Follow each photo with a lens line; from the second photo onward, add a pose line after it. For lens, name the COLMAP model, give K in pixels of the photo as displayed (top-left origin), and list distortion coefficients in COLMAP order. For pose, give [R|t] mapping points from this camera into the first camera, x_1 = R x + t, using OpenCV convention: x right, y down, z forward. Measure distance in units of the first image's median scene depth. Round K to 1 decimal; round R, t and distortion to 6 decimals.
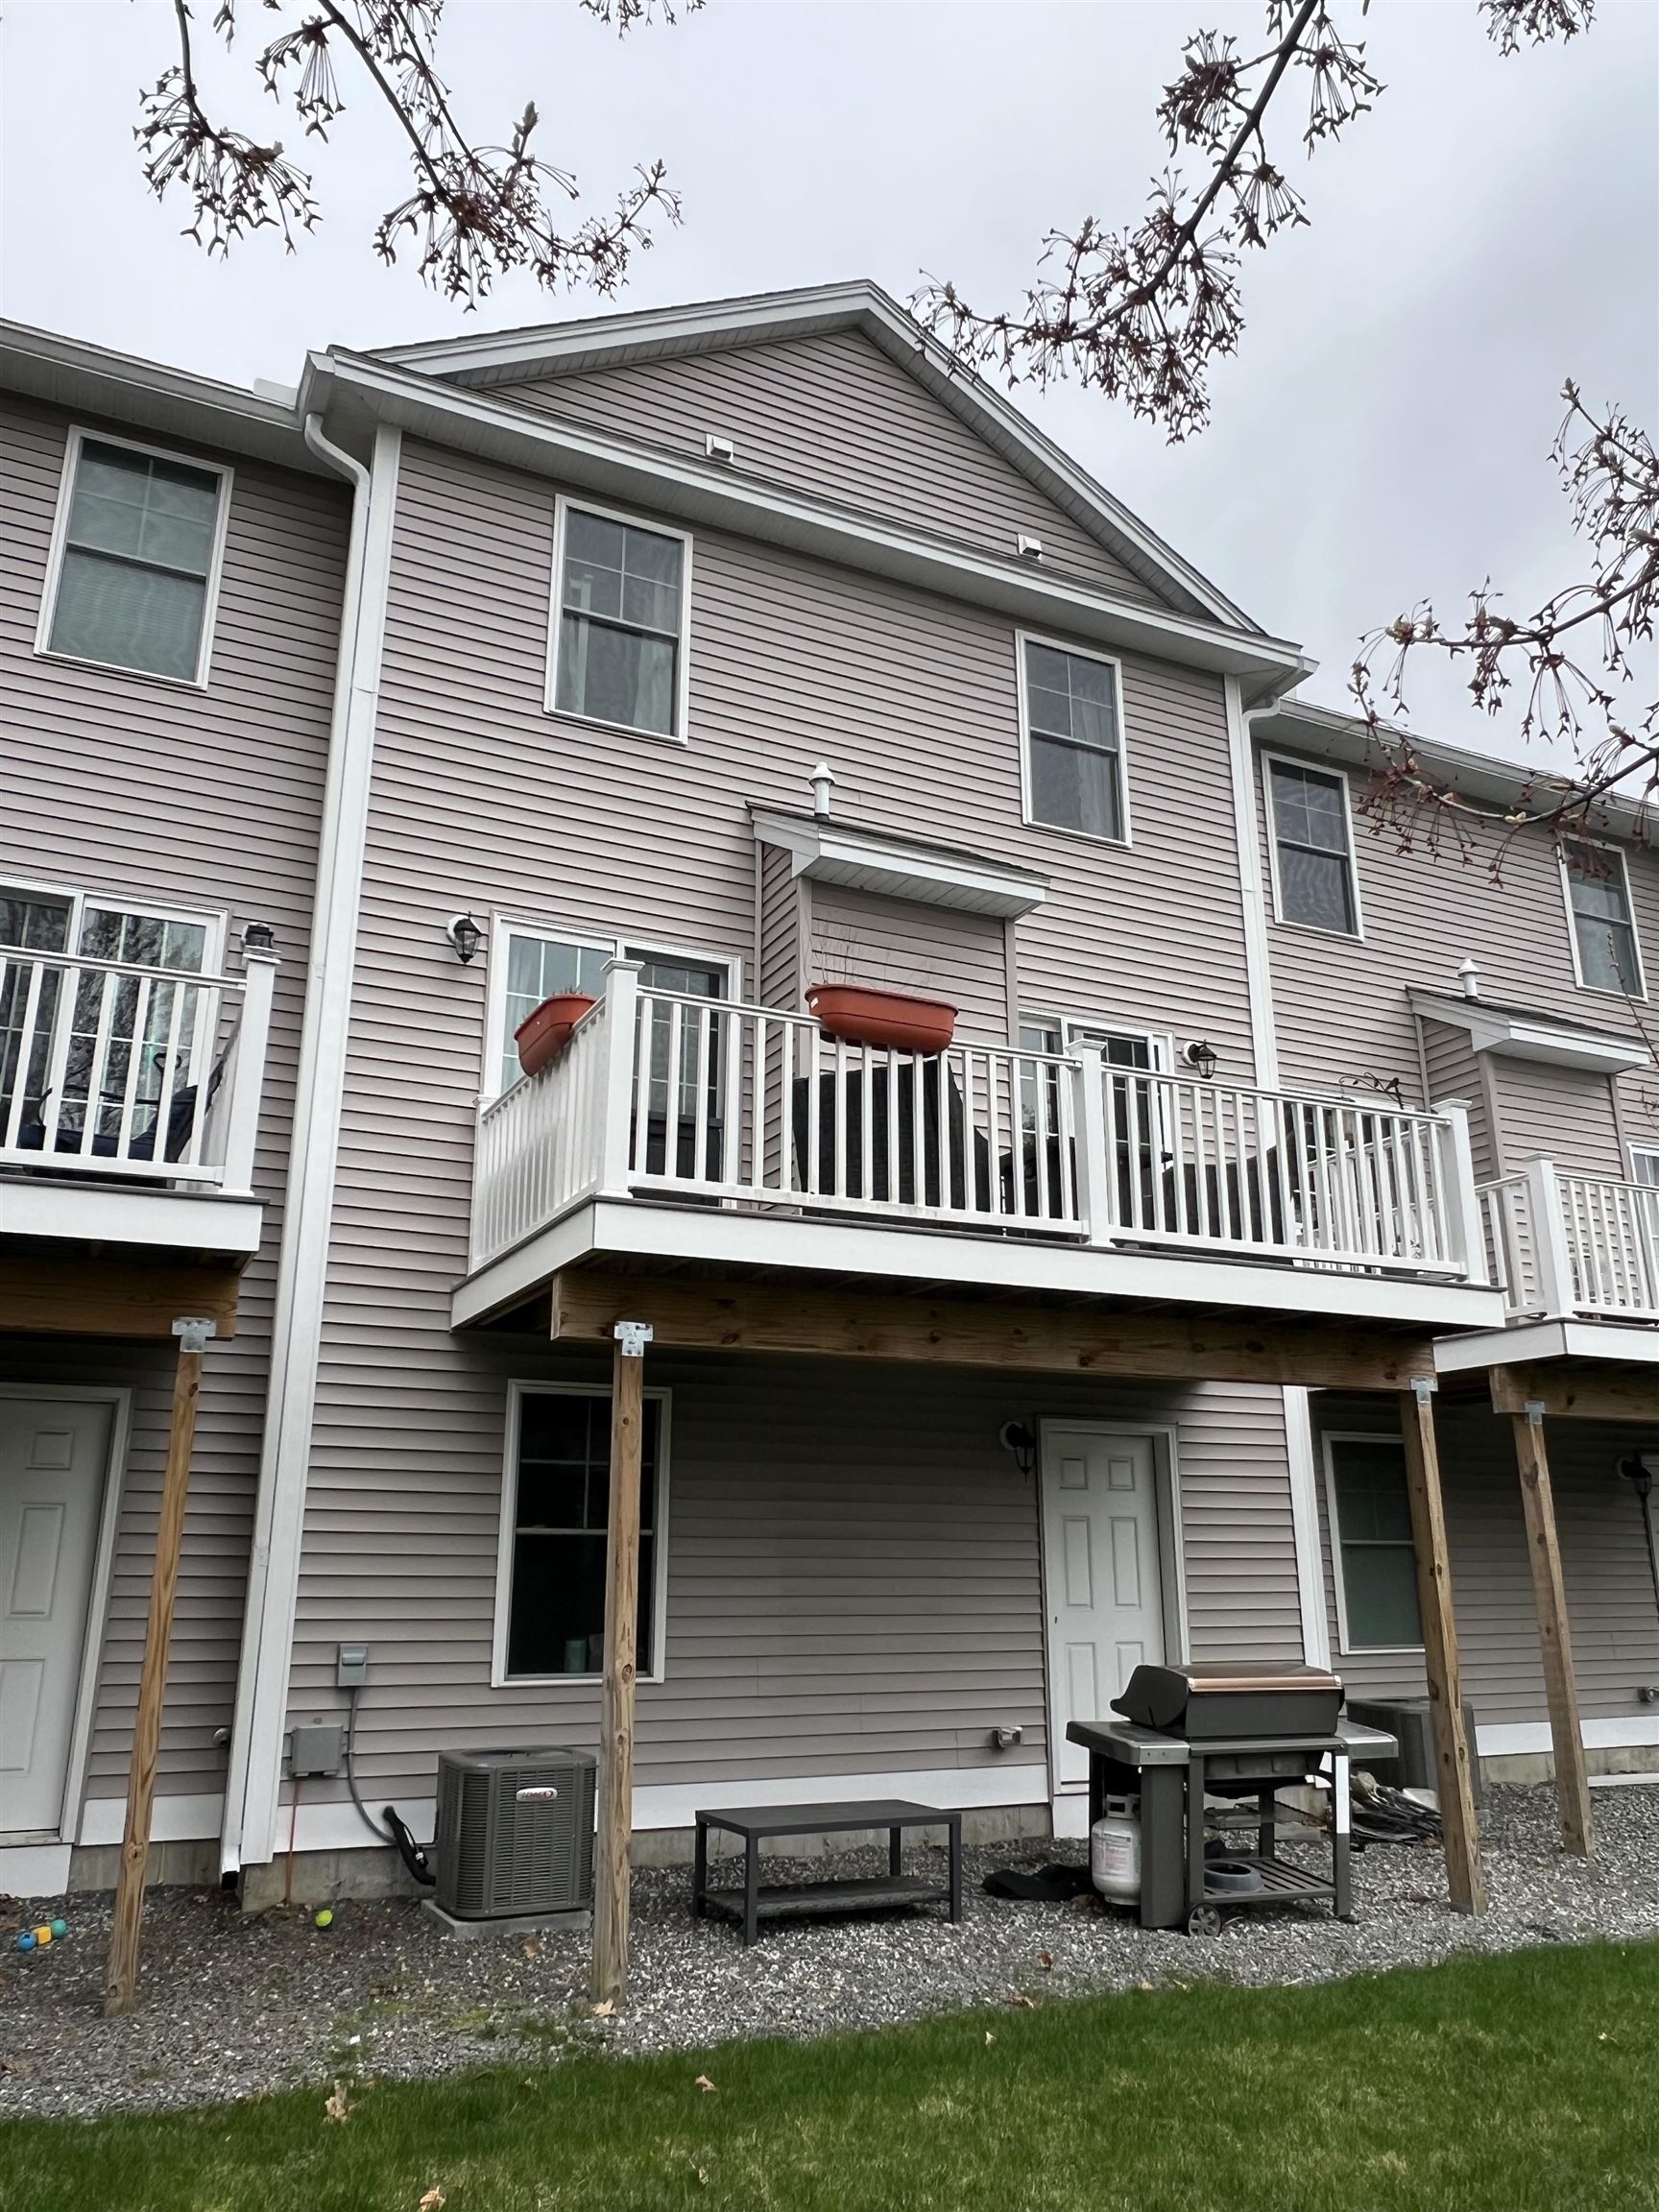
lens RADIAL K [[1684.1, 0, 829.5], [0, 1684.1, 1106.0], [0, 0, 1]] dist [0.000331, 0.000126]
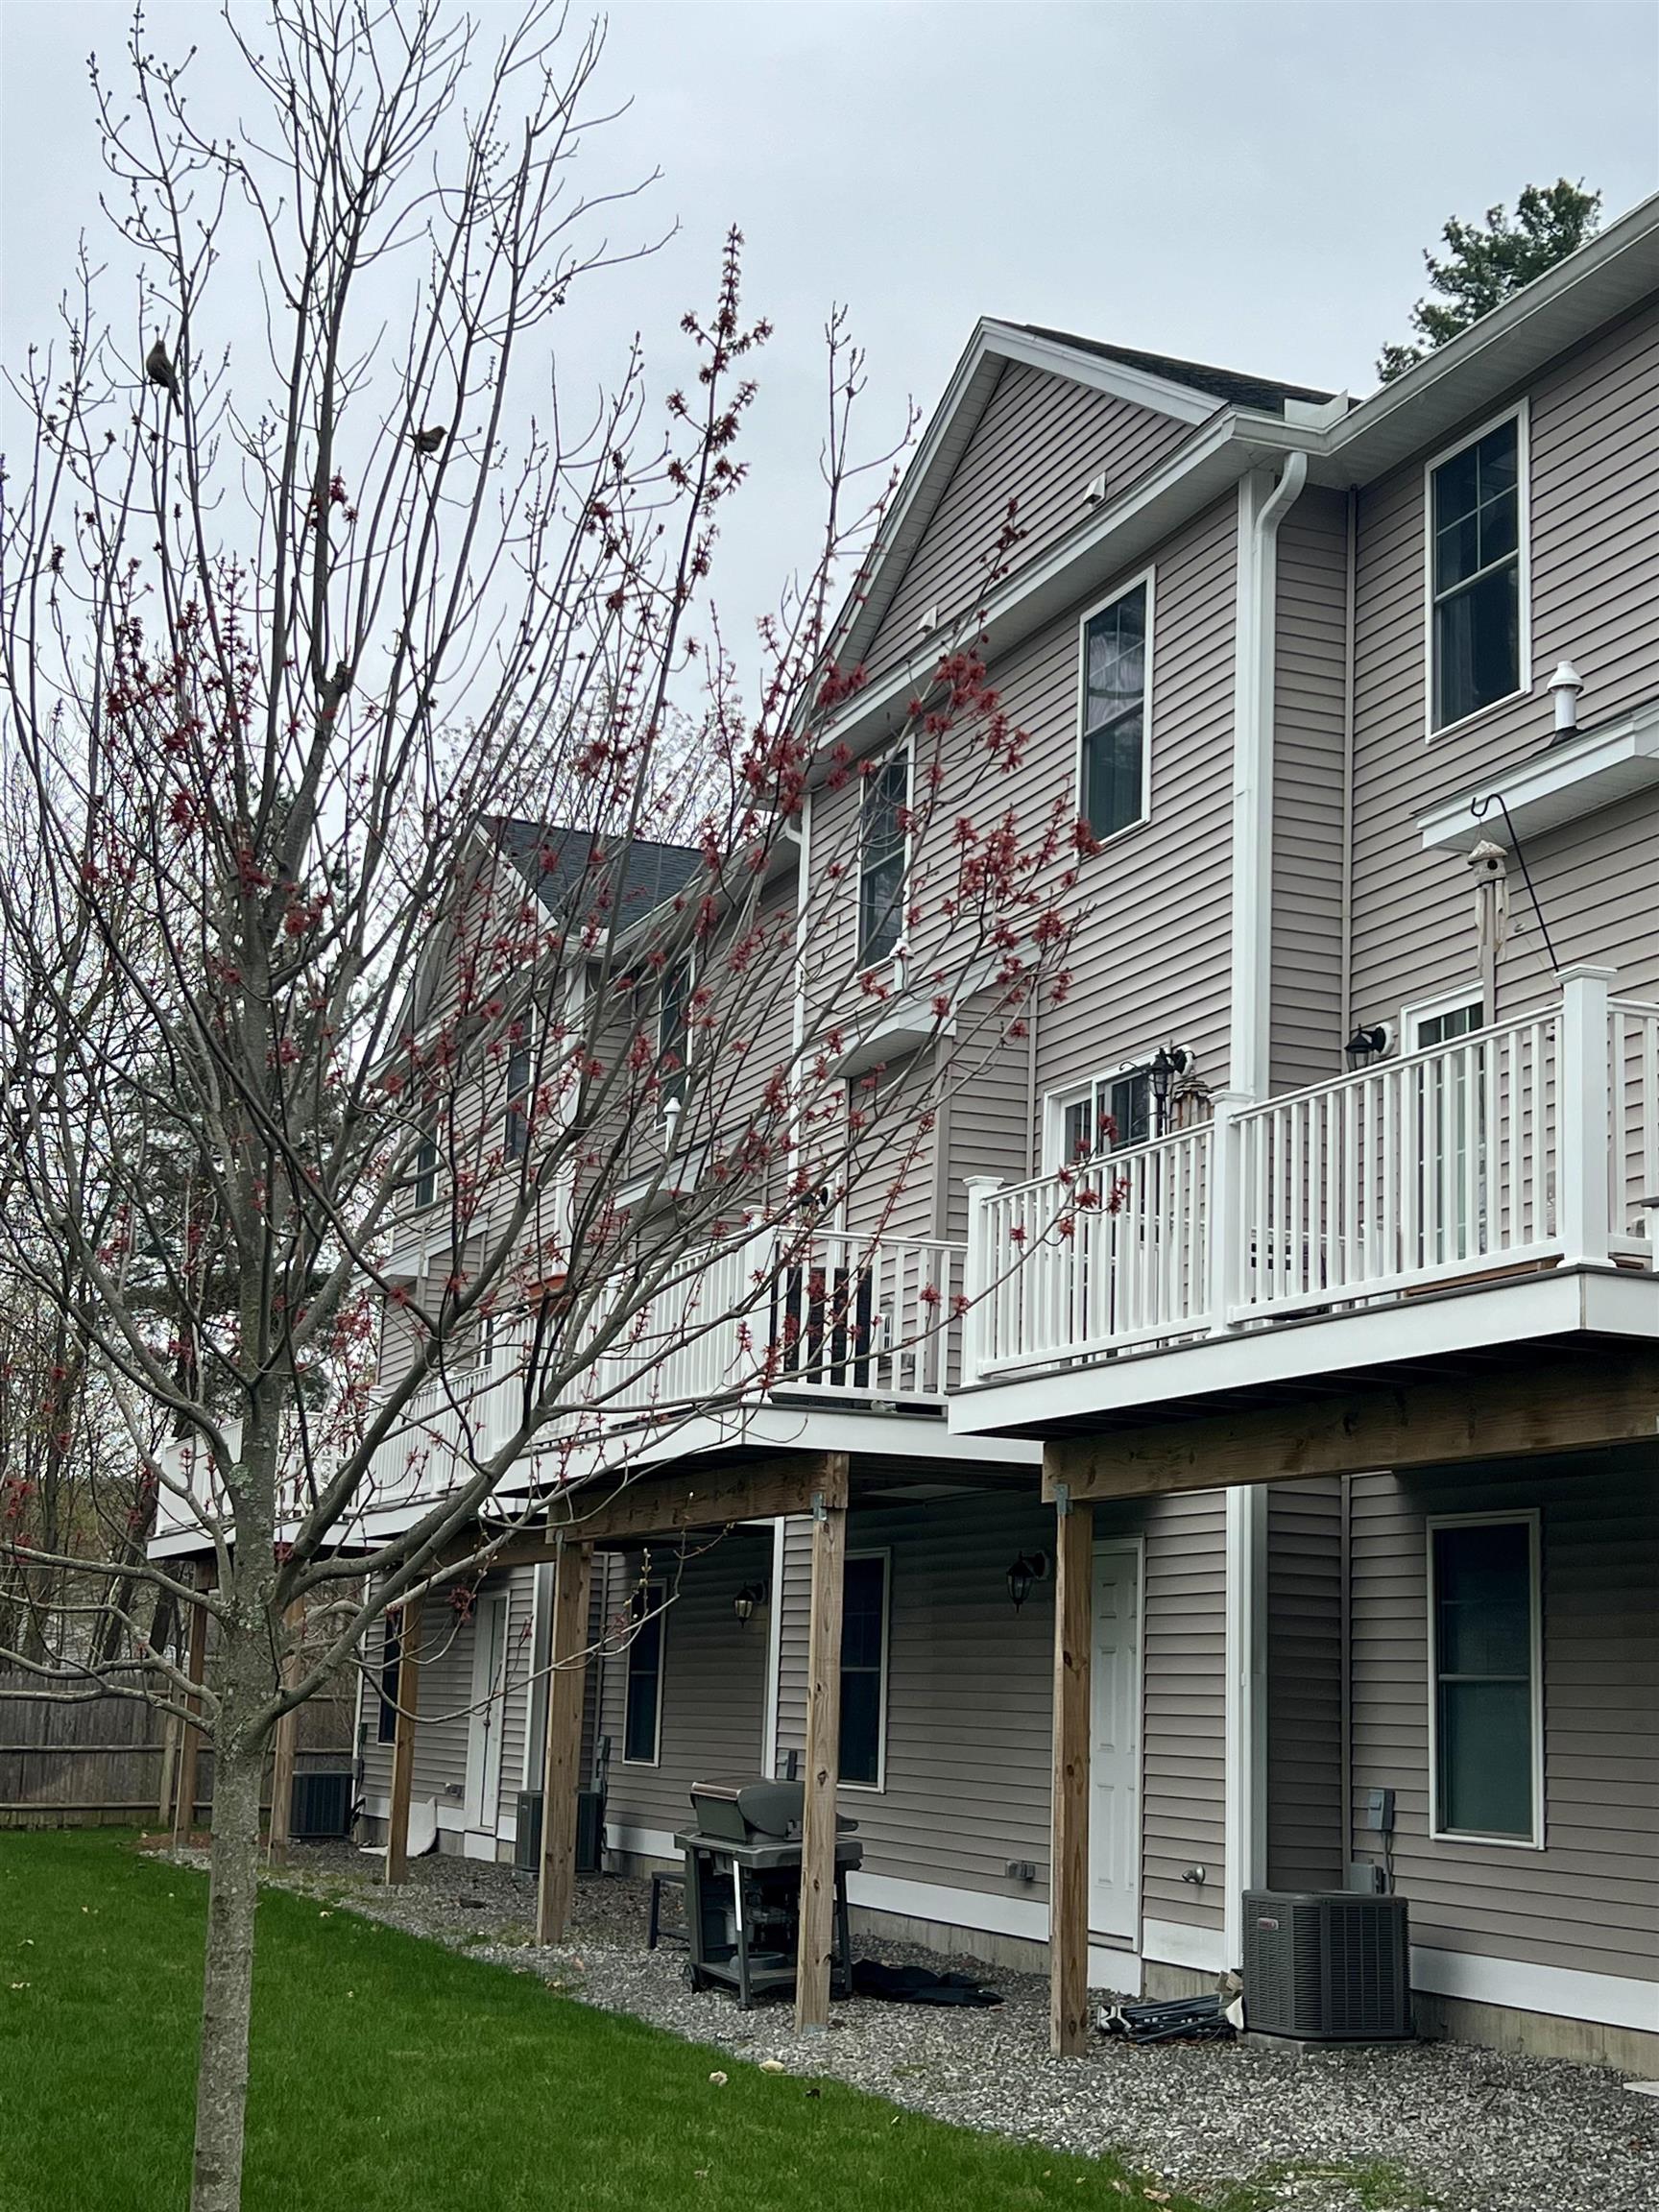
lens RADIAL K [[3031.4, 0, 832.7], [0, 3031.4, 1124.8], [0, 0, 1]] dist [0.207576, -0.681304]
pose [[-0.078724, -0.189560, -0.978708, 1.594948], [0.249905, 0.946654, -0.203453, 0.229077], [0.965065, -0.260601, -0.027153, 0.822172]]
